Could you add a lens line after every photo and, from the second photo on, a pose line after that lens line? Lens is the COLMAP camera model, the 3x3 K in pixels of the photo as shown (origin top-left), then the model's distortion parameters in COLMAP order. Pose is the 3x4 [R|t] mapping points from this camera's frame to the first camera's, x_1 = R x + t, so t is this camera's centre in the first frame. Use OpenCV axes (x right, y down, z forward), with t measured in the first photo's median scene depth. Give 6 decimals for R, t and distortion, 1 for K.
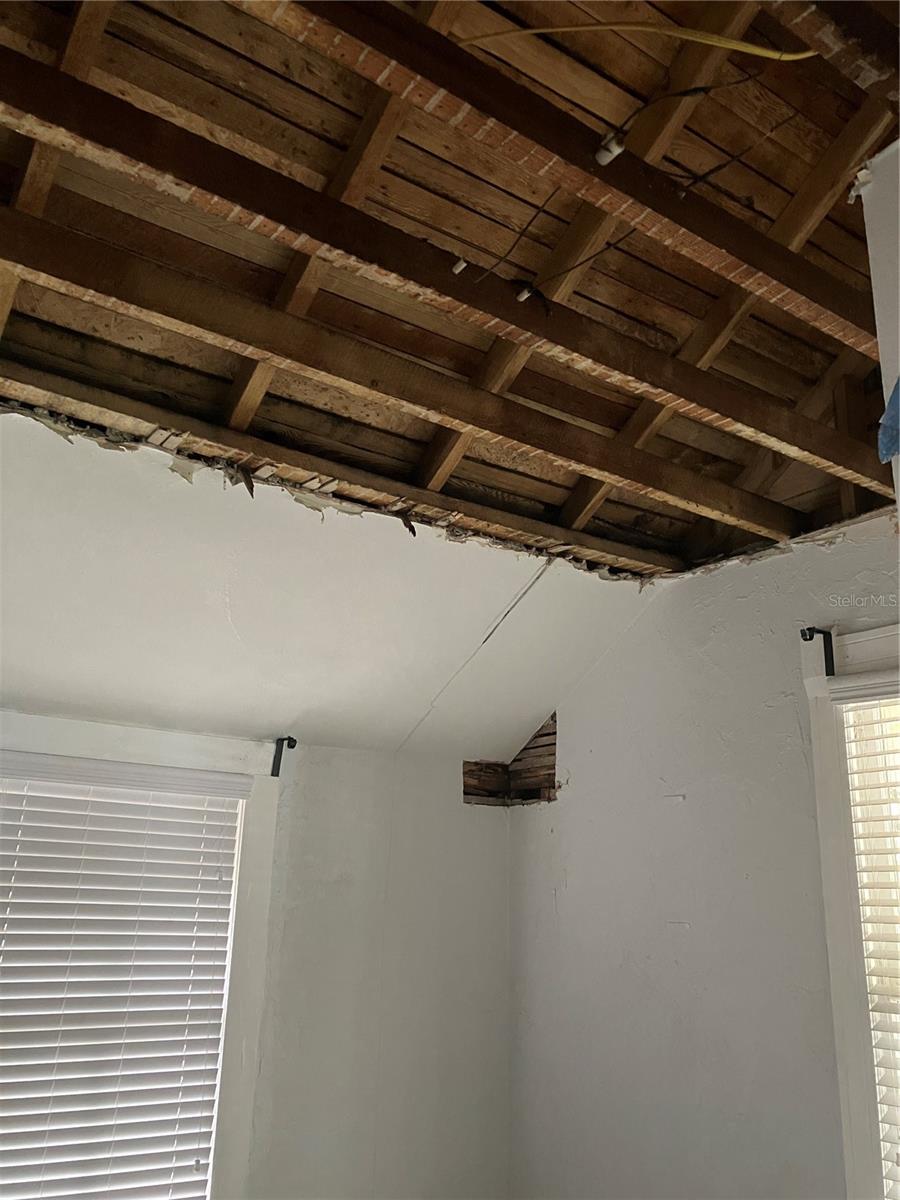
lens RADIAL K [[975.0, 0, 479.7], [0, 975.0, 616.0], [0, 0, 1]] dist [0.014325, -0.016874]
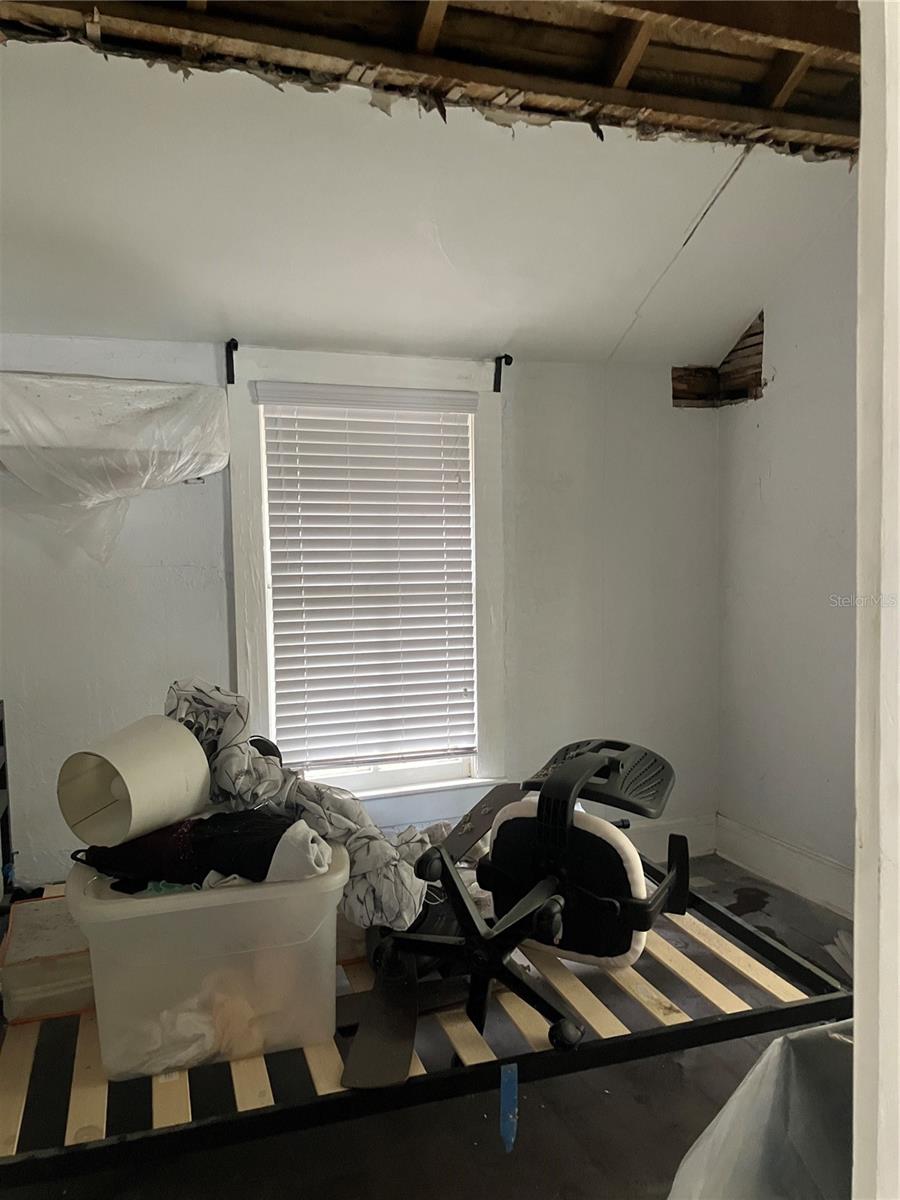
lens RADIAL K [[975.0, 0, 471.8], [0, 975.0, 616.5], [0, 0, 1]] dist [0.014325, -0.016874]
pose [[0.967494, -0.012917, -0.252563, 0.049781], [0.104454, 0.929937, 0.352572, 0.006261], [0.230314, -0.367493, 0.901057, -0.135284]]
